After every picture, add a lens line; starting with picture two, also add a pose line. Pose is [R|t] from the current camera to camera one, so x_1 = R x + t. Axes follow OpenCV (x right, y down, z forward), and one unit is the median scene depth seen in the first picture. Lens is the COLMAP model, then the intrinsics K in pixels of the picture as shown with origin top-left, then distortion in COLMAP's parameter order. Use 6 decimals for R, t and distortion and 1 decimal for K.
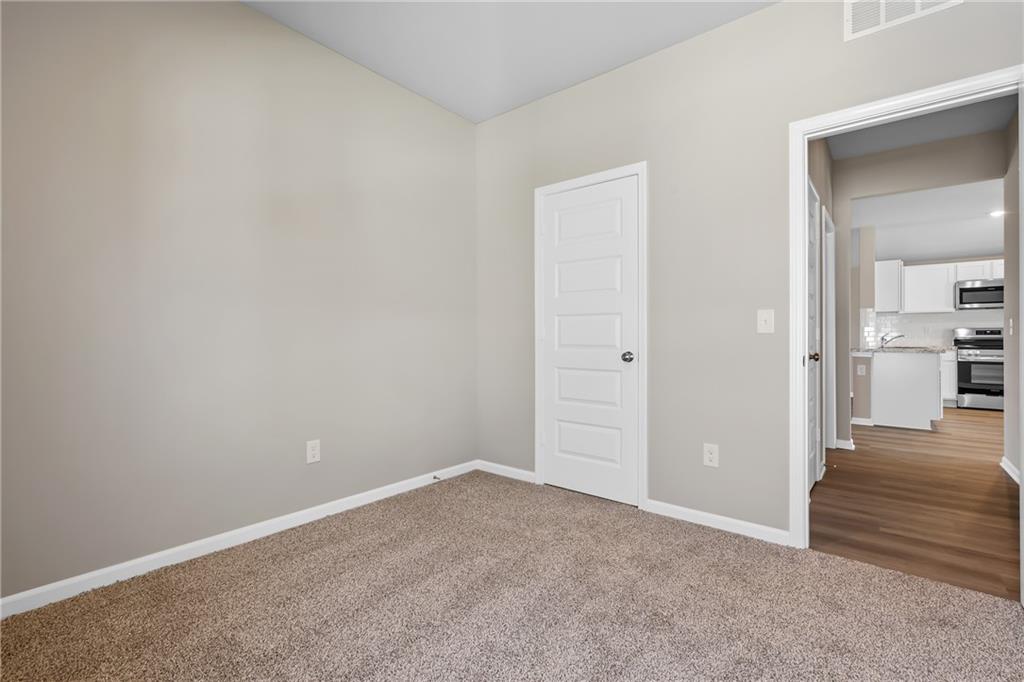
lens RADIAL K [[456.8, 0, 513.9], [0, 456.8, 338.5], [0, 0, 1]] dist [-0.002874, 0.004187]
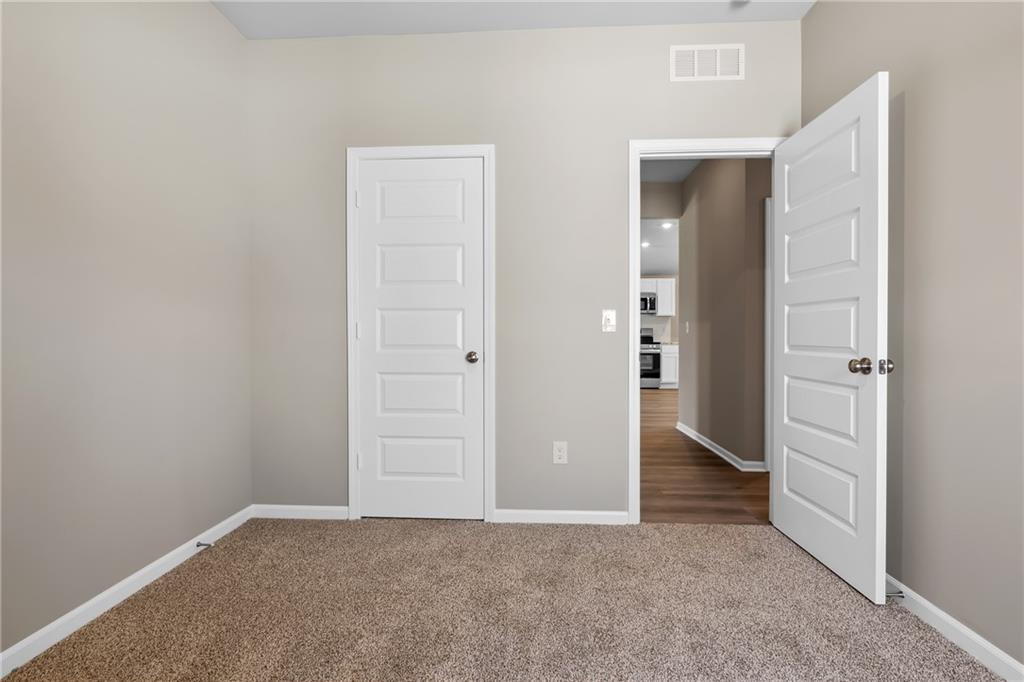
lens RADIAL K [[474.2, 0, 512.0], [0, 474.2, 341.0], [0, 0, 1]] dist [-0.005206, 0.001300]
pose [[0.809421, -0.008087, 0.587173, -0.244723], [0.003307, 0.999952, 0.009214, -0.000165], [-0.587219, -0.005516, 0.809409, 0.199365]]
